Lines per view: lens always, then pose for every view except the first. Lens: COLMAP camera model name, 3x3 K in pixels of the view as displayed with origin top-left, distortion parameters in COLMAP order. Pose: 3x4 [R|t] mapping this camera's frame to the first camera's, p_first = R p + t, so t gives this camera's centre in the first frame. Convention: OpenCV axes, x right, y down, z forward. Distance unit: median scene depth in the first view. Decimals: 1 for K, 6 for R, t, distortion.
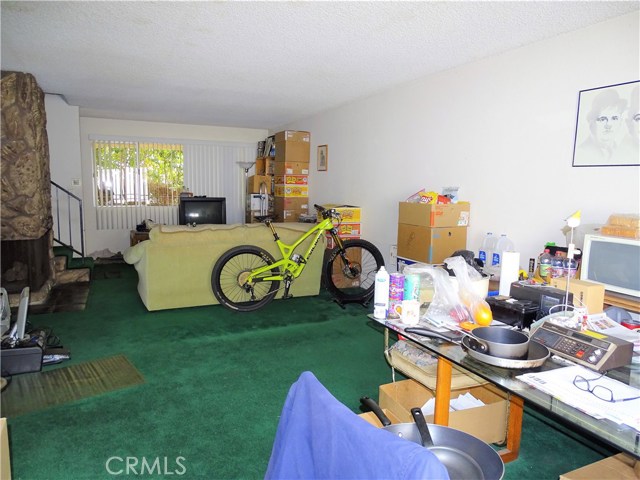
lens RADIAL K [[465.2, 0, 317.7], [0, 465.2, 240.9], [0, 0, 1]] dist [-0.011292, -0.001938]
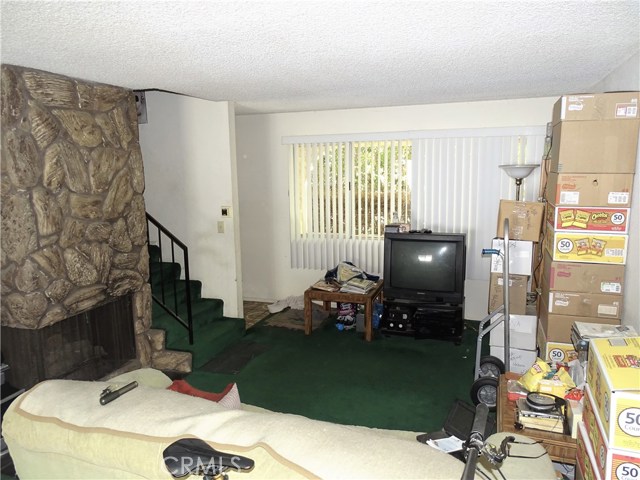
lens RADIAL K [[465.2, 0, 319.8], [0, 465.2, 236.4], [0, 0, 1]] dist [-0.011292, -0.001938]
pose [[0.704762, 0.076022, -0.705359, 0.072582], [-0.051780, 0.997102, 0.055729, -0.131843], [0.707552, -0.002752, 0.706656, 0.587878]]
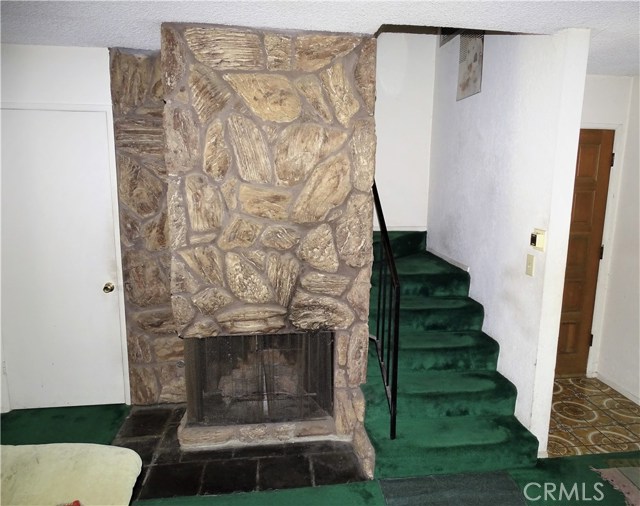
lens RADIAL K [[497.2, 0, 320.2], [0, 497.2, 249.6], [0, 0, 1]] dist [0.004641, 0.001537]
pose [[-0.278897, 0.147956, -0.948855, -0.078268], [-0.130863, 0.972988, 0.190183, -0.167827], [0.951363, 0.177212, -0.252002, 0.908756]]
